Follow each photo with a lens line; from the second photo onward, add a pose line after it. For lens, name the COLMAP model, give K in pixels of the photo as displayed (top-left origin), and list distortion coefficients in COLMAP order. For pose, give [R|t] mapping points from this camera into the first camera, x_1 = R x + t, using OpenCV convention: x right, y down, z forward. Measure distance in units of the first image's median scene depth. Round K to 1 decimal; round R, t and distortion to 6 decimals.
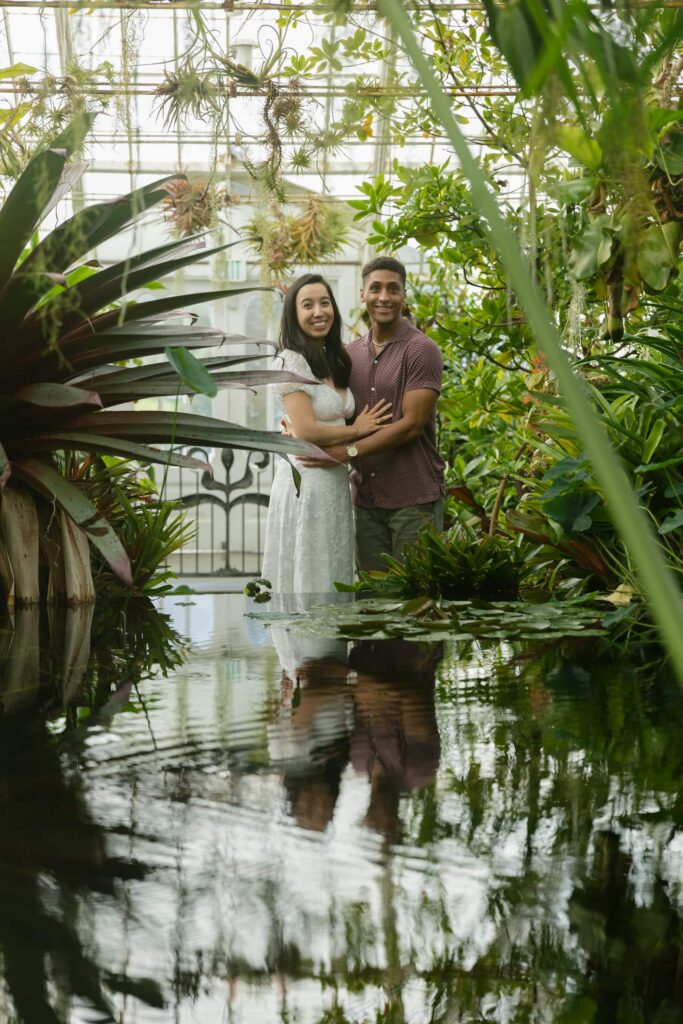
lens RADIAL K [[1283.5, 0, 341.5], [0, 1283.5, 512.0], [0, 0, 1]] dist [0.009631, -0.025901]
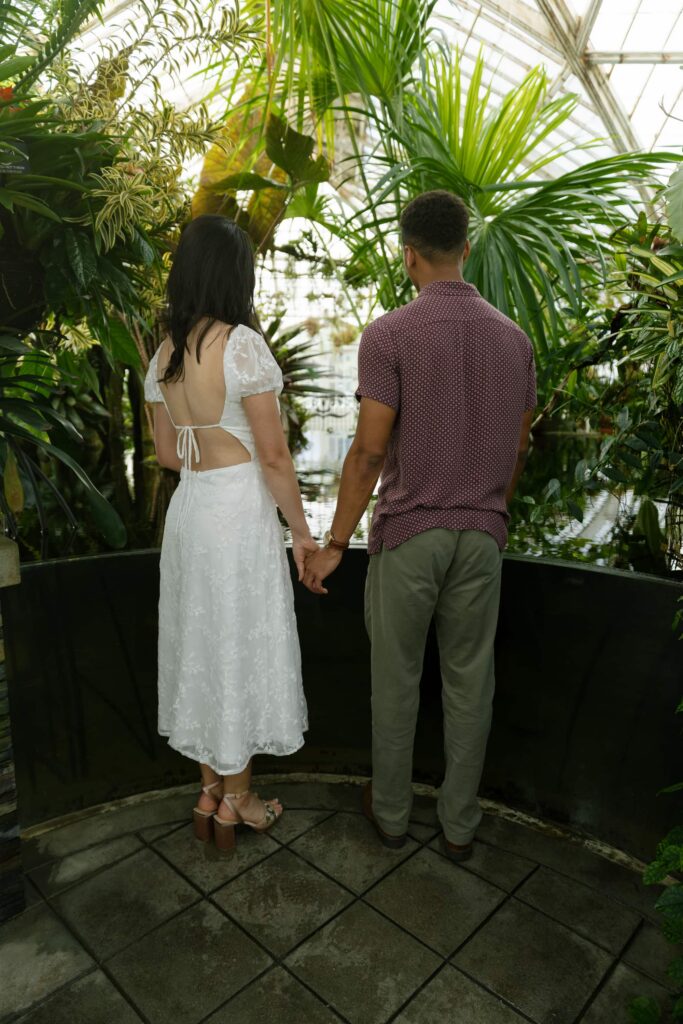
lens RADIAL K [[1283.5, 0, 341.5], [0, 1283.5, 512.0], [0, 0, 1]] dist [0.009631, -0.025901]
pose [[0.996777, -0.006596, -0.079944, 0.248771], [0.003160, 0.999069, -0.043033, 0.430705], [0.080154, 0.042641, 0.995870, -2.572069]]
